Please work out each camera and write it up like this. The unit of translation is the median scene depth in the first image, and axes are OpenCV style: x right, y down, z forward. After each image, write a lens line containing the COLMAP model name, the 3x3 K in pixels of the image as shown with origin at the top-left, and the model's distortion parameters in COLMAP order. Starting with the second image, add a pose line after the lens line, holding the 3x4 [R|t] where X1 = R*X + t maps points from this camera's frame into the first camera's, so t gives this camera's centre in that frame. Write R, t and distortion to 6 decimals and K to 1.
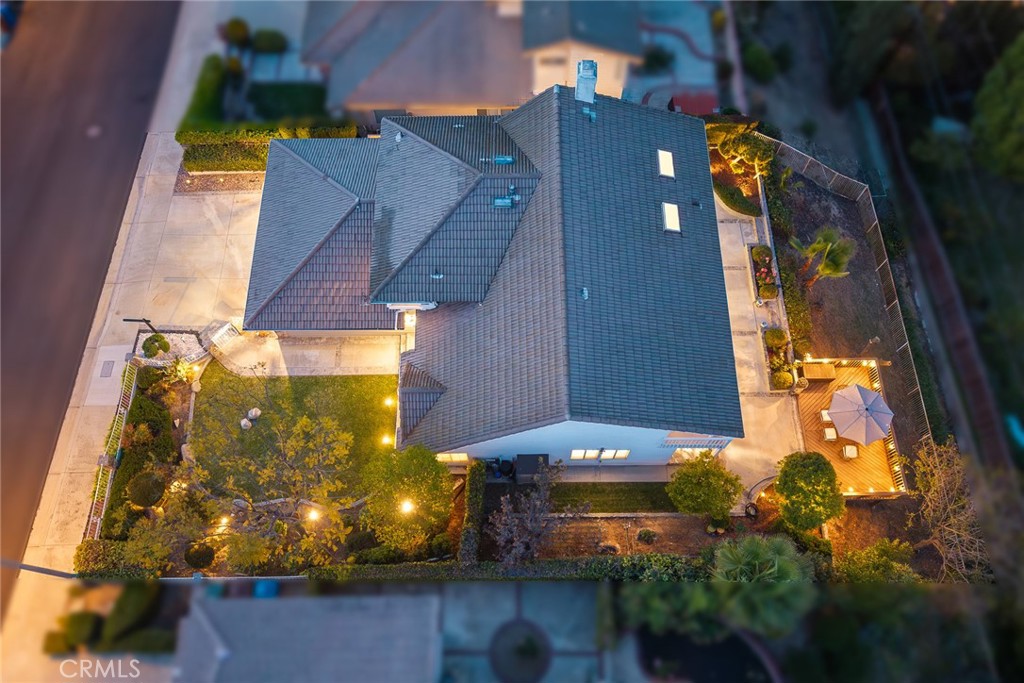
lens RADIAL K [[734.2, 0, 521.1], [0, 734.2, 348.7], [0, 0, 1]] dist [0.017657, -0.026929]
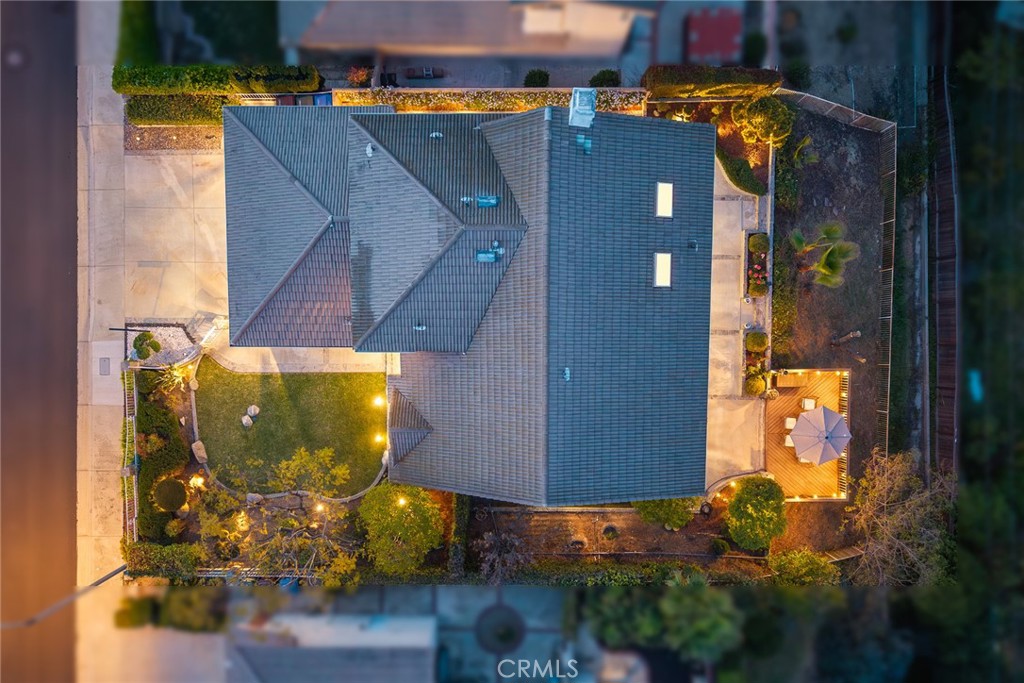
lens RADIAL K [[734.2, 0, 502.9], [0, 734.2, 347.6], [0, 0, 1]] dist [0.017657, -0.026929]
pose [[0.999914, 0.012570, -0.003768, 0.001715], [-0.009460, 0.889427, 0.456980, -0.495605], [0.009095, -0.456905, 0.889469, 0.100163]]
